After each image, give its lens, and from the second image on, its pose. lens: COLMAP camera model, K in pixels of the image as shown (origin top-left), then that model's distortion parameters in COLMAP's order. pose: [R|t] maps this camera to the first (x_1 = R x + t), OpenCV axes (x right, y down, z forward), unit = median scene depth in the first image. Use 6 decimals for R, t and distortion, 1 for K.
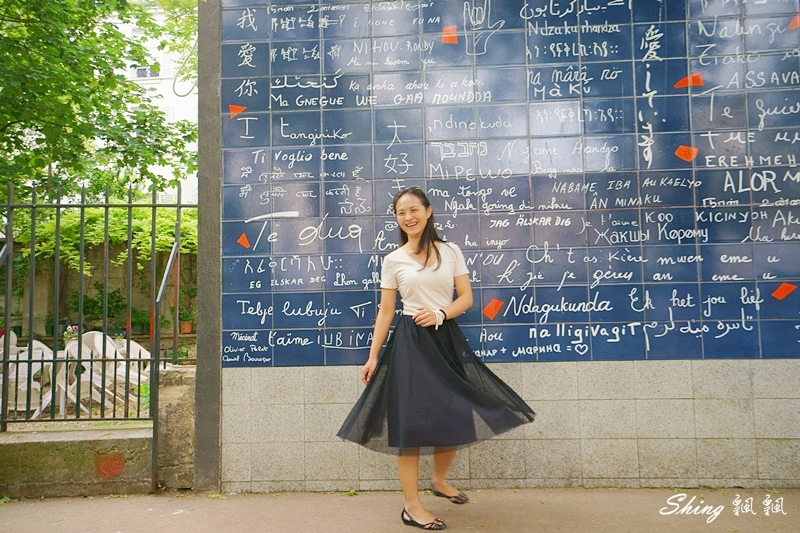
lens RADIAL K [[712.1, 0, 402.5], [0, 712.1, 263.6], [0, 0, 1]] dist [0.029282, 0.079955]
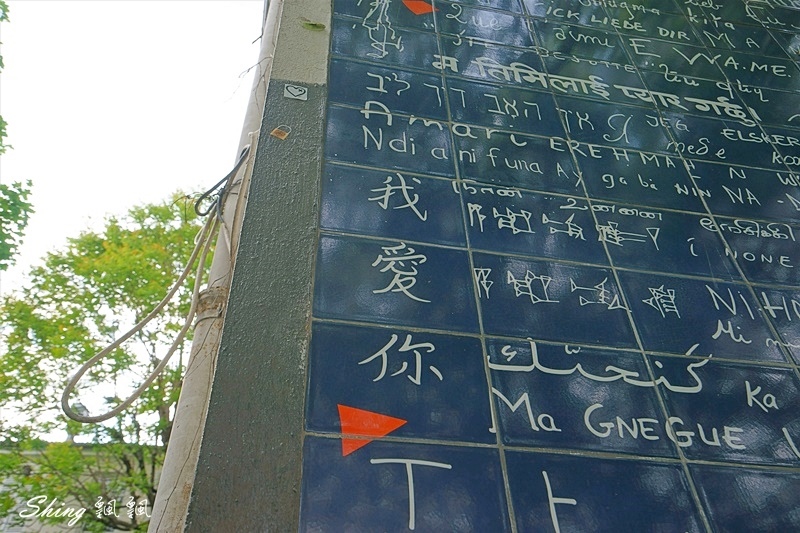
lens RADIAL K [[681.7, 0, 397.1], [0, 681.7, 267.7], [0, 0, 1]] dist [0.027836, 0.021986]
pose [[0.965678, 0.169360, 0.196932, -0.286423], [-0.005055, 0.770300, -0.637662, -0.107831], [-0.259691, 0.614781, 0.744718, 0.807277]]
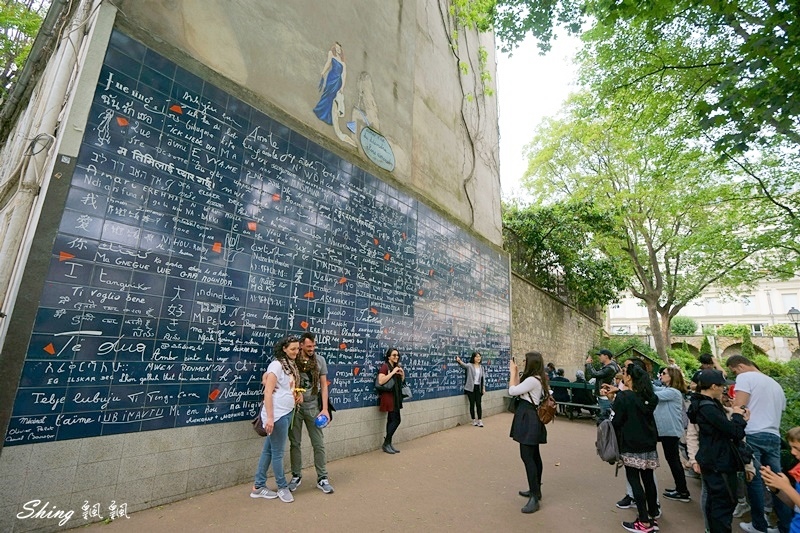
lens RADIAL K [[371.2, 0, 399.8], [0, 371.2, 270.4], [0, 0, 1]] dist [-0.055815, 0.021367]
pose [[0.569018, 0.224342, 0.791132, -0.429638], [-0.117480, 0.974376, -0.191807, -0.129534], [-0.813890, 0.016200, 0.580793, 0.024237]]
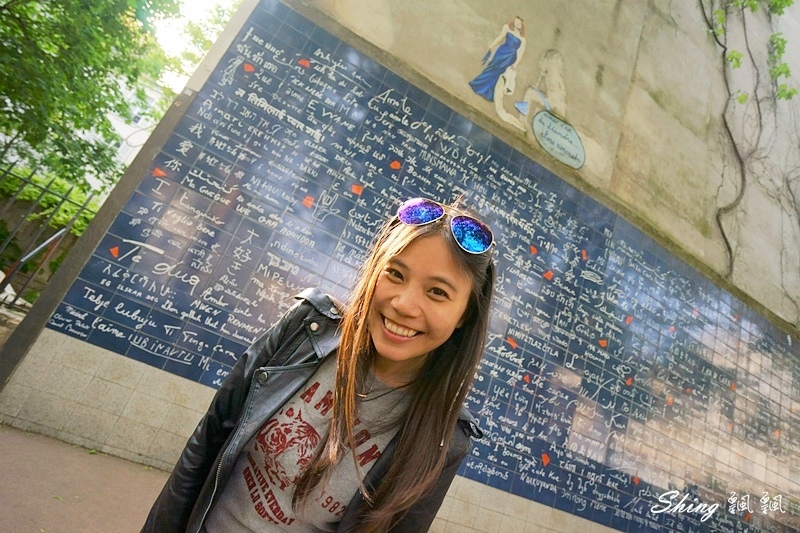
lens RADIAL K [[410.5, 0, 399.7], [0, 410.5, 266.7], [0, 0, 1]] dist [-0.045737, 0.025503]
pose [[0.833461, 0.456888, 0.310800, 0.015663], [-0.392338, 0.885364, -0.249402, -0.027181], [-0.389120, 0.085928, 0.917171, 0.040256]]
